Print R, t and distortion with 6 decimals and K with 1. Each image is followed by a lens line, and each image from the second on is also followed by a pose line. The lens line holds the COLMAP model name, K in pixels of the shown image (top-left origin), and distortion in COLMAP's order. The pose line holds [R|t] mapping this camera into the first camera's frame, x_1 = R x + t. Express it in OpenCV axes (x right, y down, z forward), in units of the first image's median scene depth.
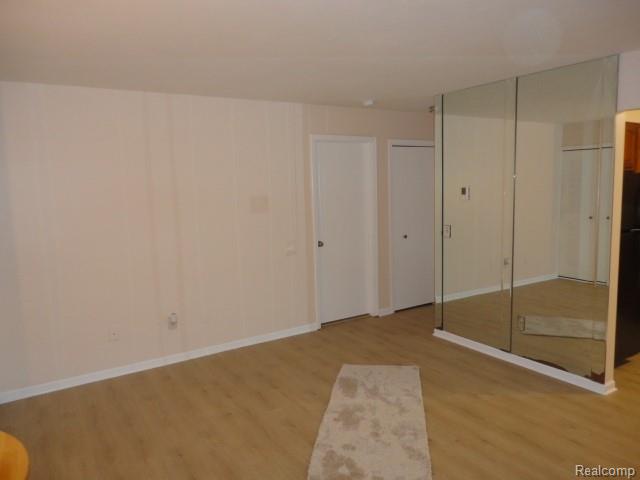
lens RADIAL K [[468.9, 0, 320.0], [0, 468.9, 240.0], [0, 0, 1]] dist [0.005765, 0.004131]
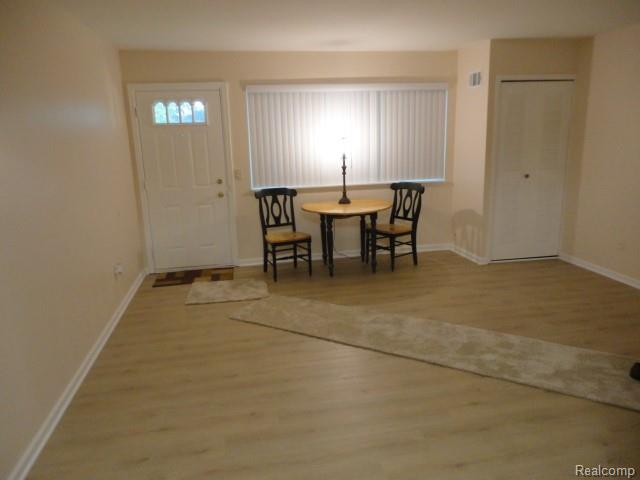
lens RADIAL K [[468.9, 0, 320.0], [0, 468.9, 240.0], [0, 0, 1]] dist [0.005765, 0.004131]
pose [[-0.377598, 0.245795, -0.892751, 0.973927], [-0.076905, 0.952470, 0.294764, -0.105752], [0.922770, 0.179959, -0.340748, 0.781393]]
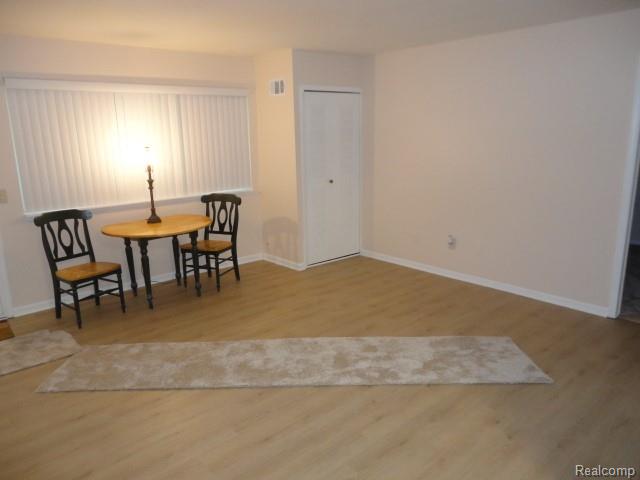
lens RADIAL K [[468.9, 0, 320.0], [0, 468.9, 240.0], [0, 0, 1]] dist [0.005765, 0.004131]
pose [[0.140212, 0.249624, -0.958138, 0.898909], [-0.105194, 0.965976, 0.236272, -0.089200], [0.984518, 0.067662, 0.161700, 0.571531]]
